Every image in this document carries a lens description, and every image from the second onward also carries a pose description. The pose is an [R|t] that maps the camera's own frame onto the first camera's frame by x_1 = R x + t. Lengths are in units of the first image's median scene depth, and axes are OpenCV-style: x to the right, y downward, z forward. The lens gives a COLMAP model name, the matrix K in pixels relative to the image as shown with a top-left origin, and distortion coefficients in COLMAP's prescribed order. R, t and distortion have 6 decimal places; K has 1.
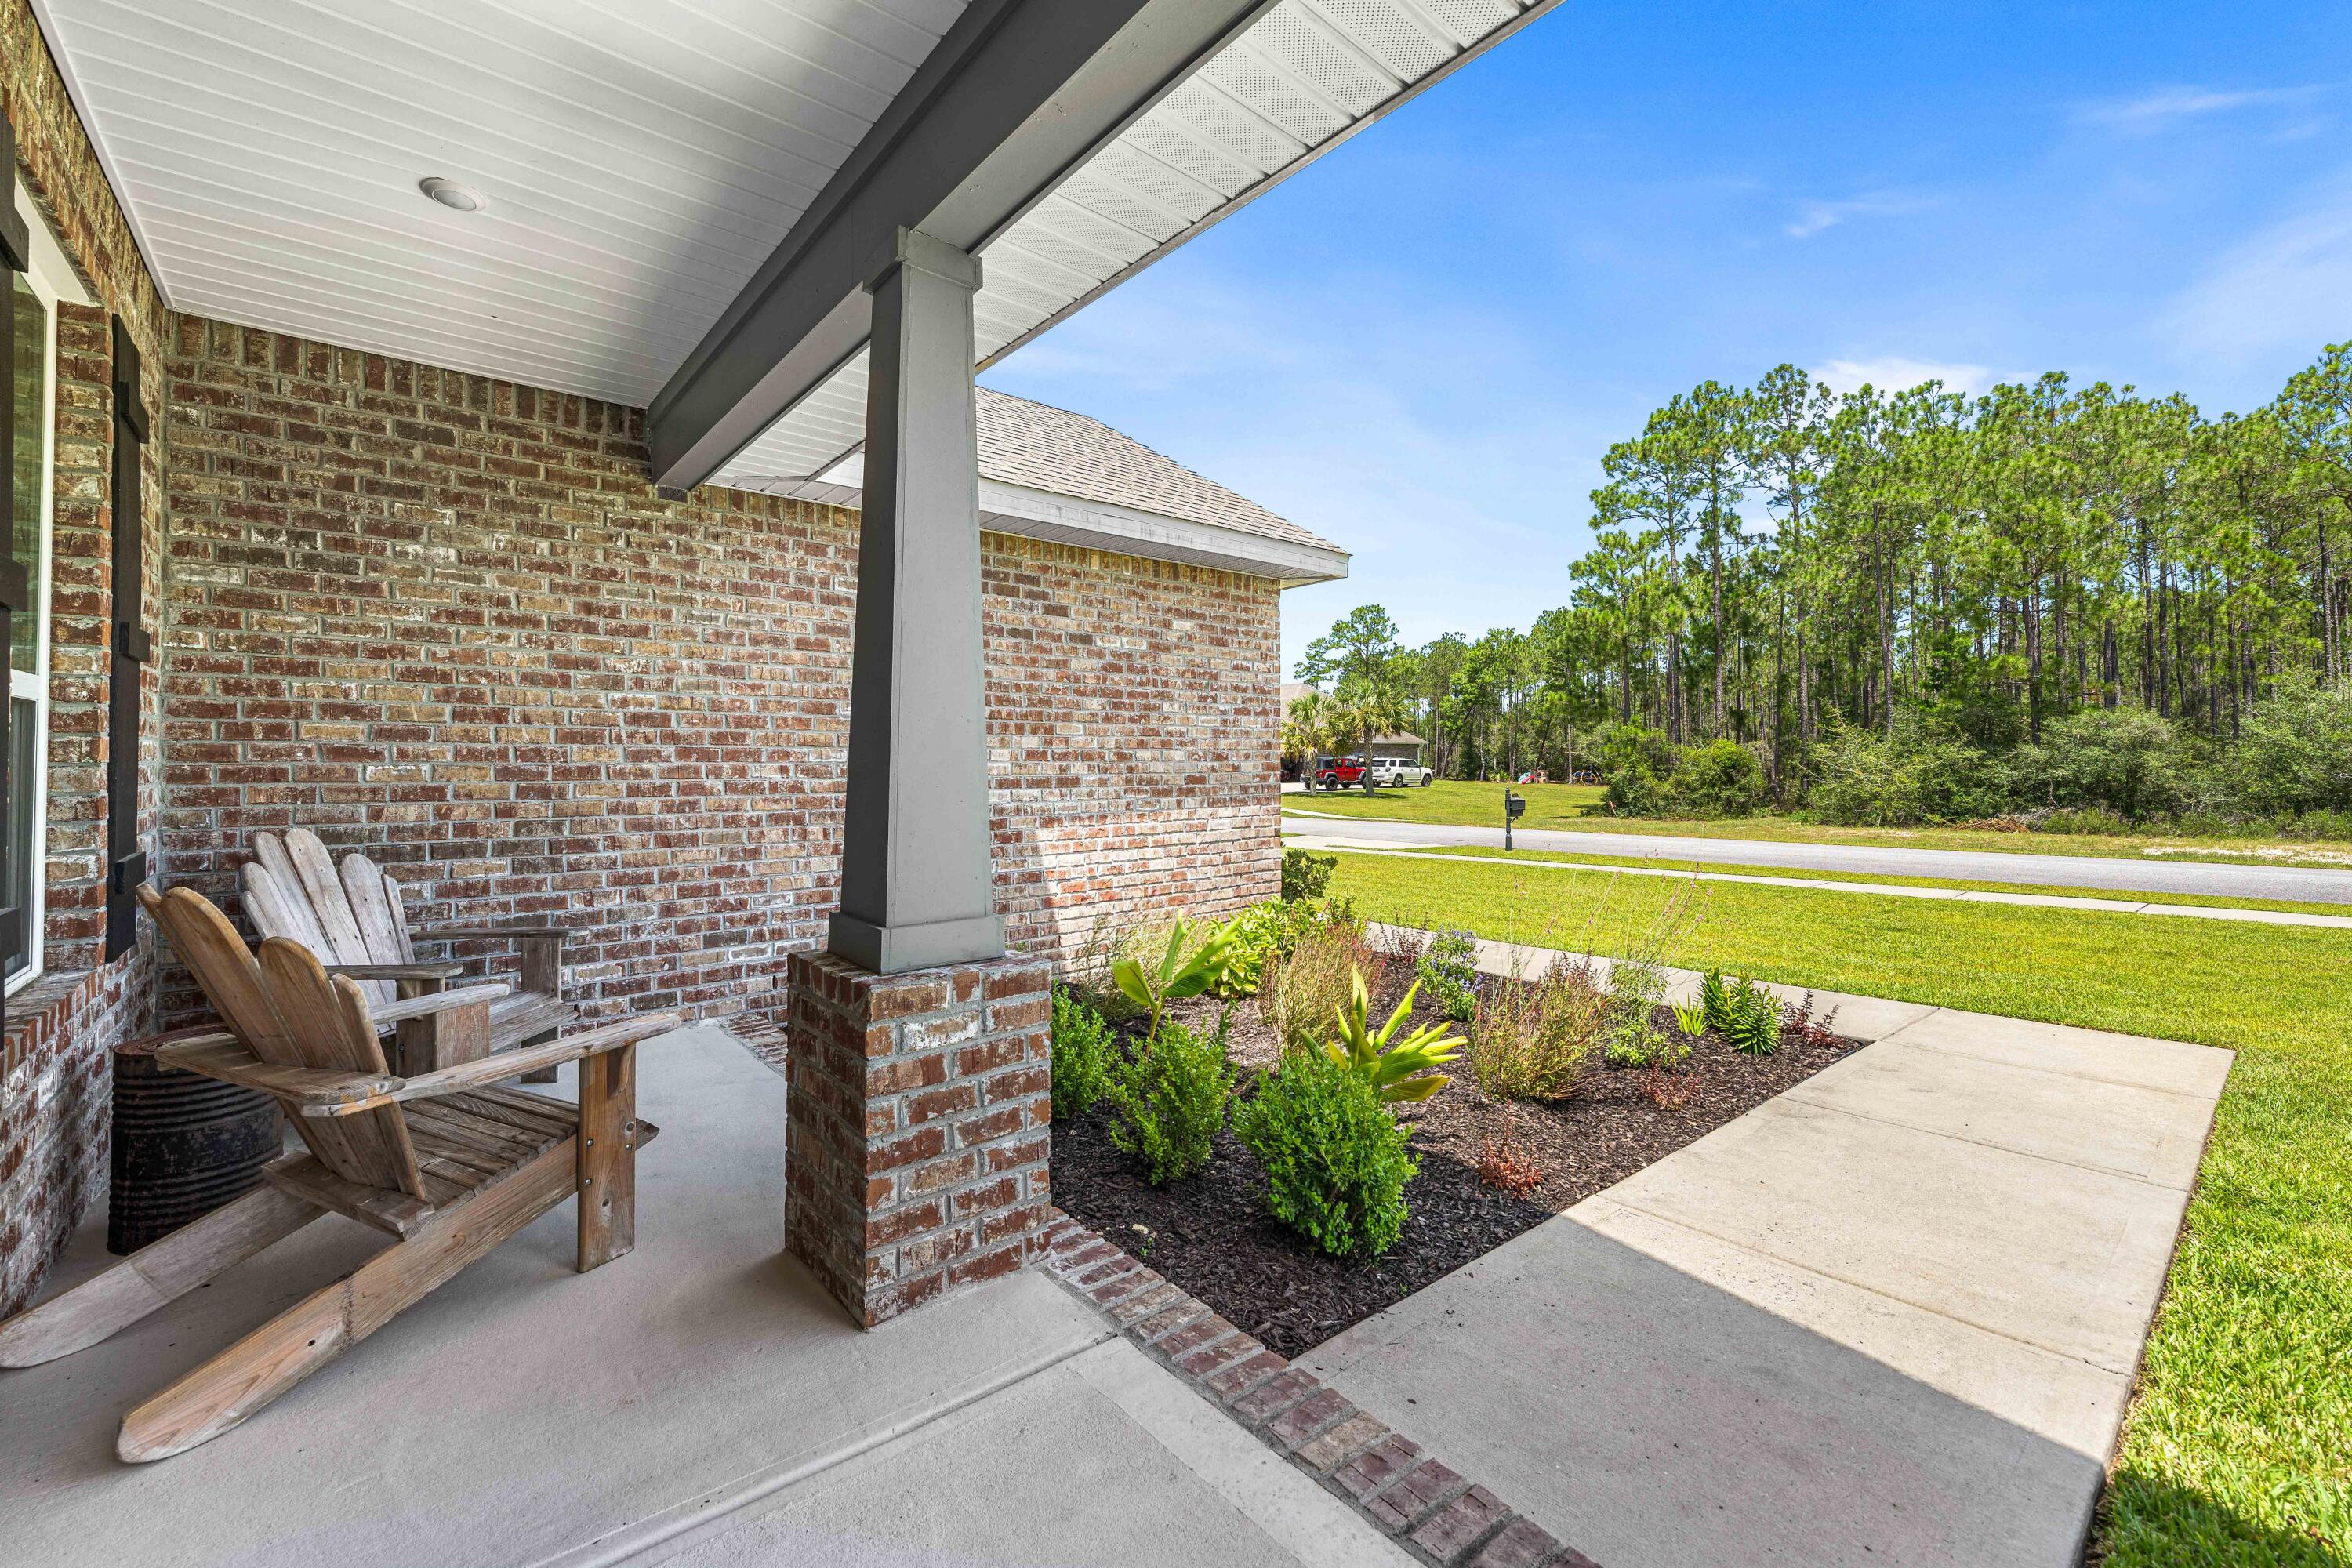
lens RADIAL K [[965.3, 0, 1172.1], [0, 965.3, 750.4], [0, 0, 1]] dist [-0.002287, -0.000185]
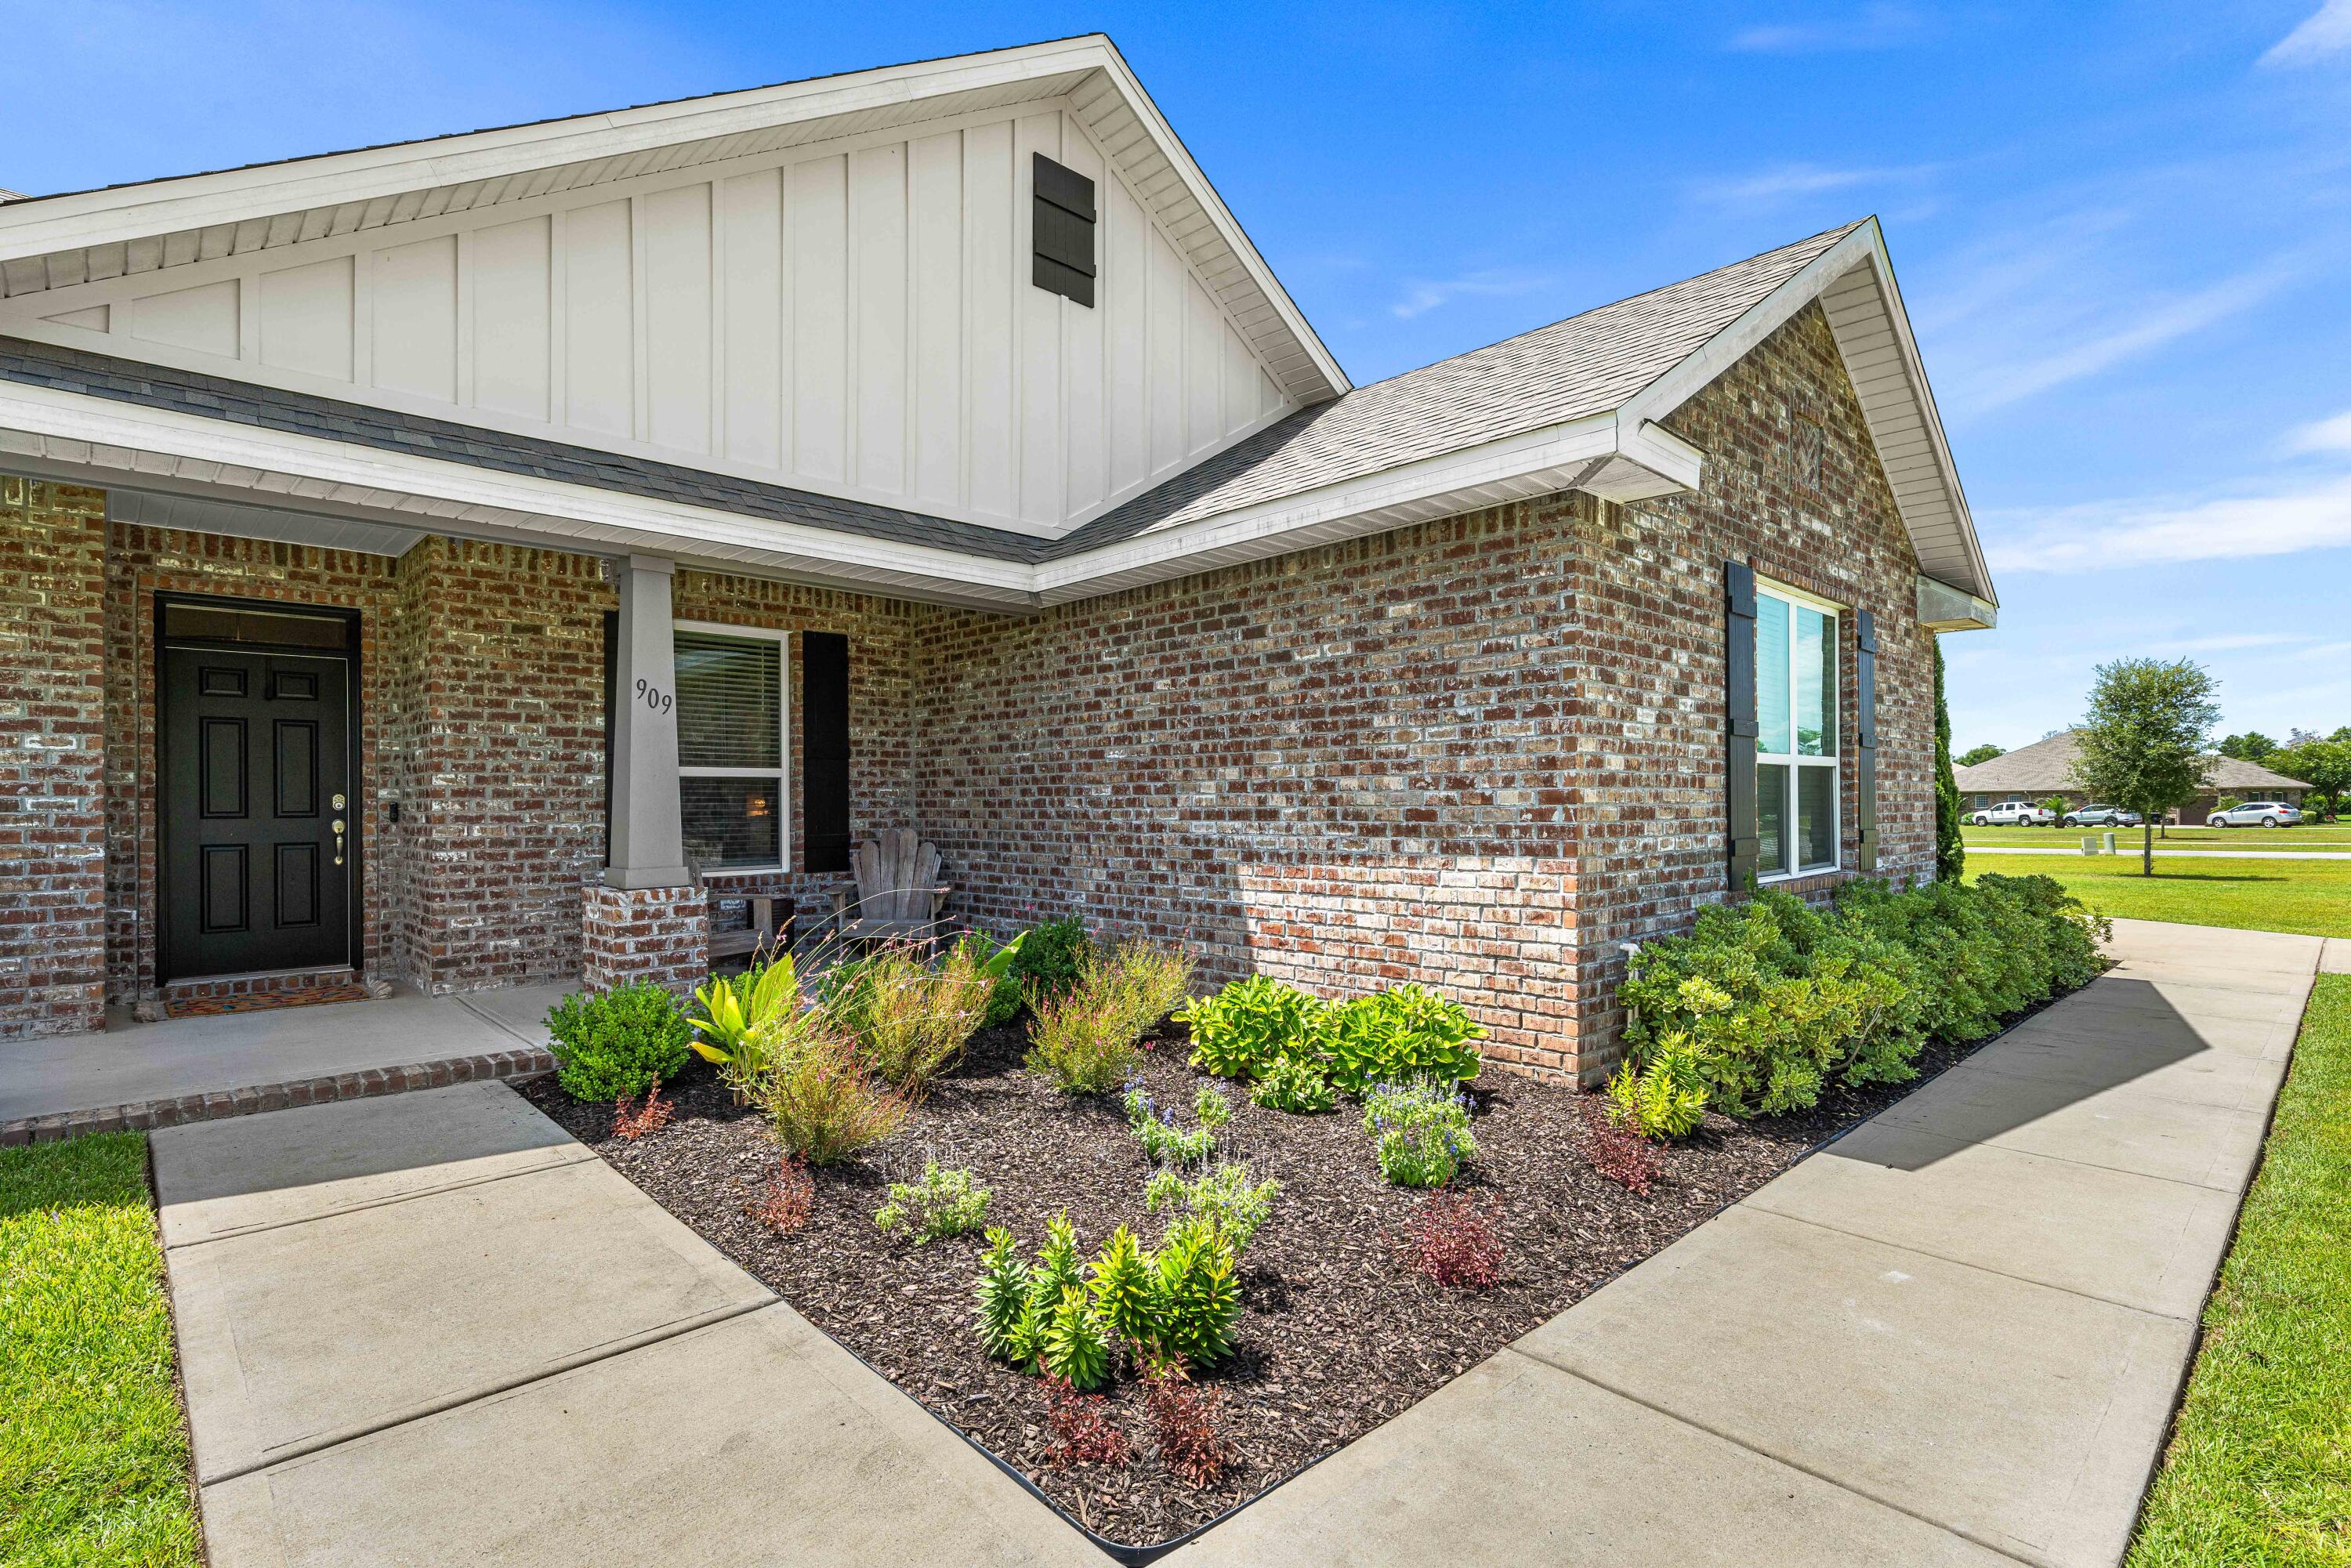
lens RADIAL K [[1120.8, 0, 1168.6], [0, 1120.8, 802.7], [0, 0, 1]] dist [0.003047, -0.001367]
pose [[0.059411, 0.002544, -0.998230, 0.957101], [0.021099, 0.999770, 0.003803, 0.014948], [0.998011, -0.021288, 0.059344, 0.837370]]
